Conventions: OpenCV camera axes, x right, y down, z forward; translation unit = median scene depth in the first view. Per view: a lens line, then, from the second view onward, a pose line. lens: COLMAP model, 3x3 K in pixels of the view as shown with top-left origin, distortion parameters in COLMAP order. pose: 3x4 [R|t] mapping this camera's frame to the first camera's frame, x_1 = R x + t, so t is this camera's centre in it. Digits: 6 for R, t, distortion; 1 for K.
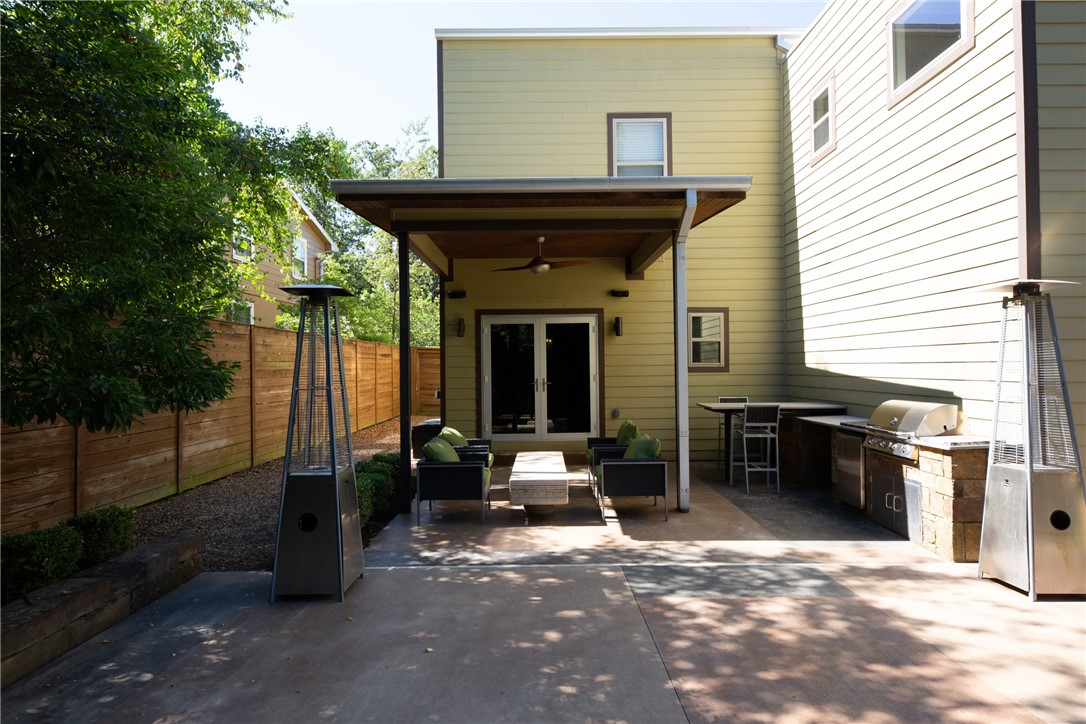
lens RADIAL K [[537.0, 0, 543.6], [0, 537.0, 365.3], [0, 0, 1]] dist [-0.002396, -0.000475]
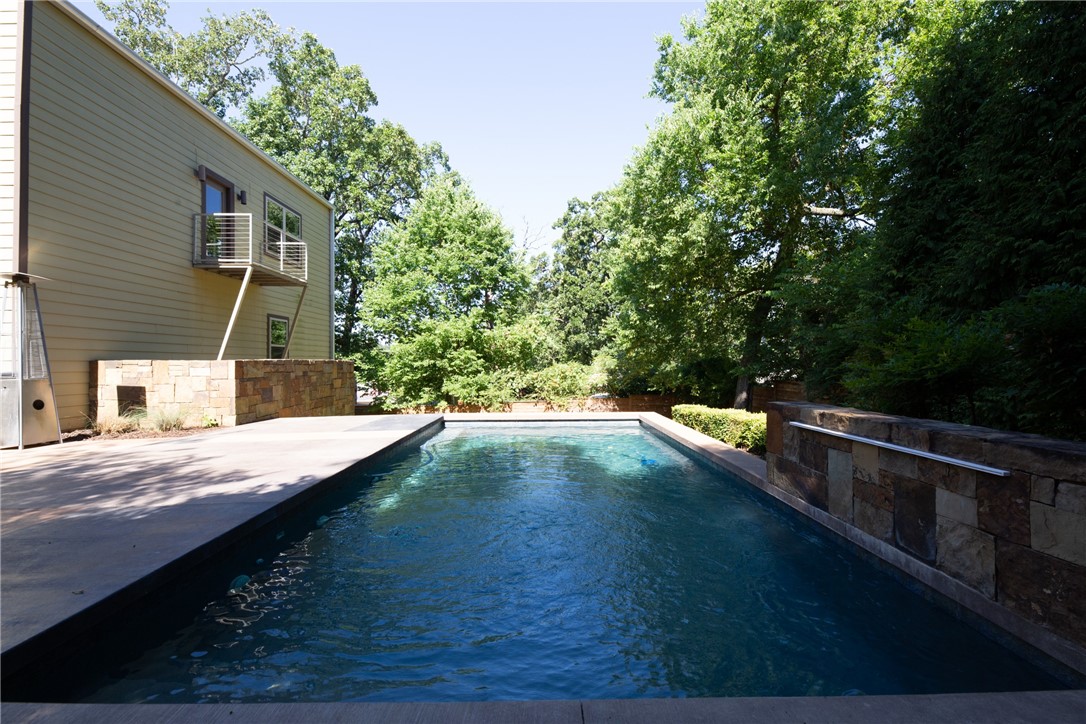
lens RADIAL K [[480.3, 0, 545.0], [0, 480.3, 363.3], [0, 0, 1]] dist [0.002215, 0.000057]
pose [[0.003652, -0.007134, 0.999968, -0.677152], [-0.017309, 0.999824, 0.007196, 0.094054], [-0.999844, -0.017335, 0.003528, -0.738529]]
